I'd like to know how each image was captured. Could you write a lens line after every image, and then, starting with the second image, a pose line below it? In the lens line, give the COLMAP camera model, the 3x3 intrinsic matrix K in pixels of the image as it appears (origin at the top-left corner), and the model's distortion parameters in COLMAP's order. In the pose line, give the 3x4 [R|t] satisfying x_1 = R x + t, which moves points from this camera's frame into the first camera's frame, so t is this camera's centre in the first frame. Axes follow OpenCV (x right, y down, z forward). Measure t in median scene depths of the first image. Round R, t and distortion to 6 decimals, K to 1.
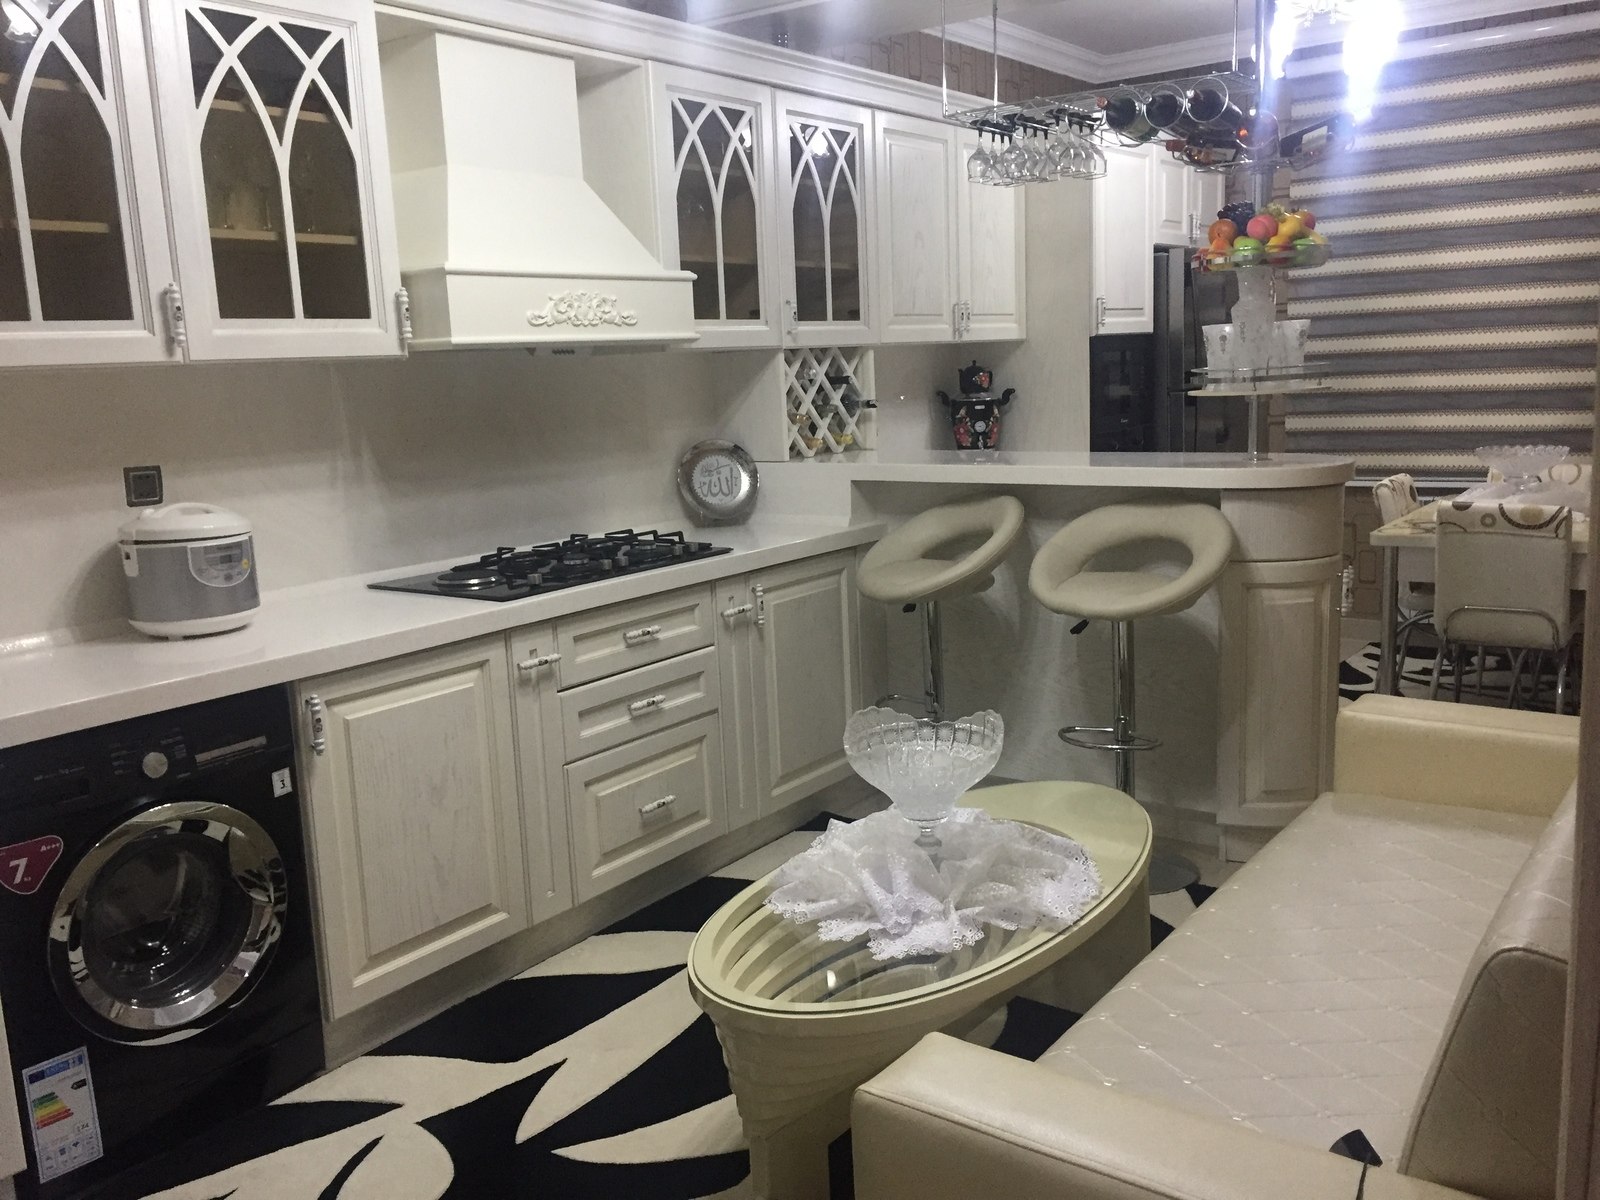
lens RADIAL K [[1365.3, 0, 800.0], [0, 1365.3, 600.0], [0, 0, 1]] dist [0.080814, -0.108488]
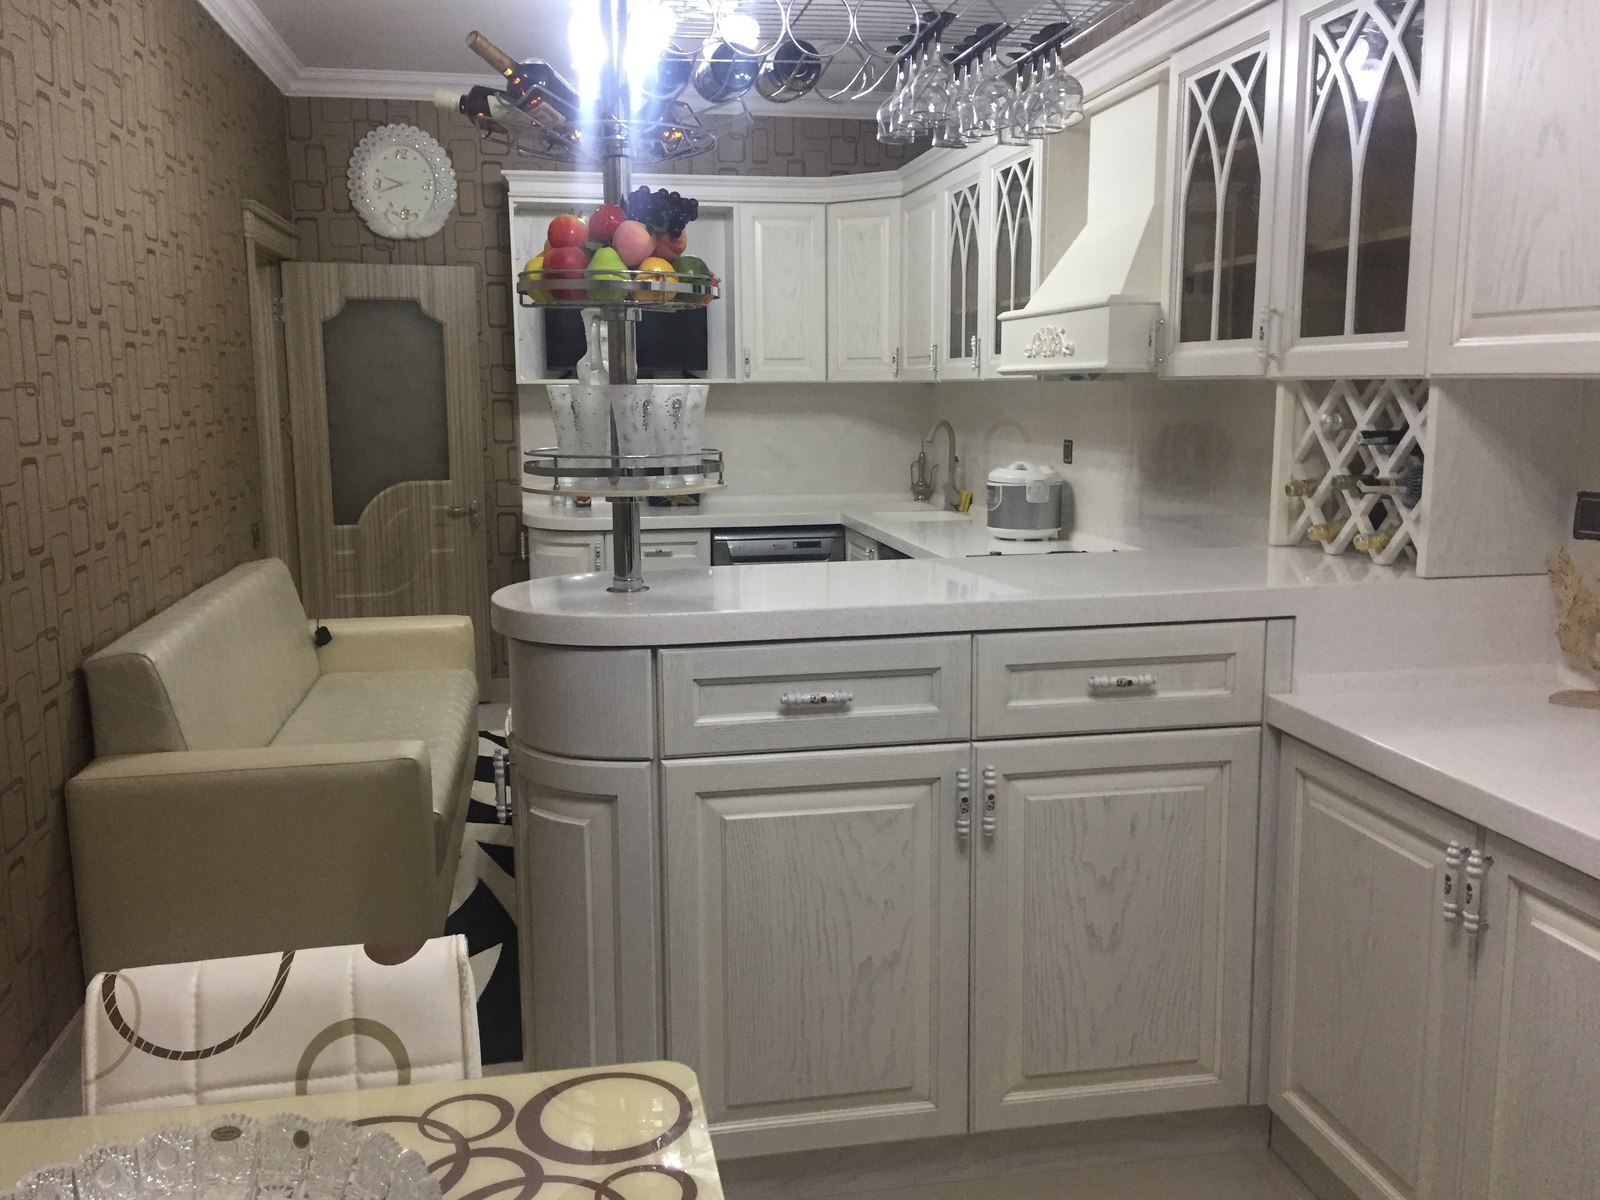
lens RADIAL K [[1365.3, 0, 800.0], [0, 1365.3, 600.0], [0, 0, 1]] dist [0.080814, -0.108488]
pose [[-0.679123, 0.156906, -0.717058, 0.647524], [-0.099271, 0.948278, 0.301521, -0.259254], [0.727280, 0.275953, -0.628421, 1.272296]]
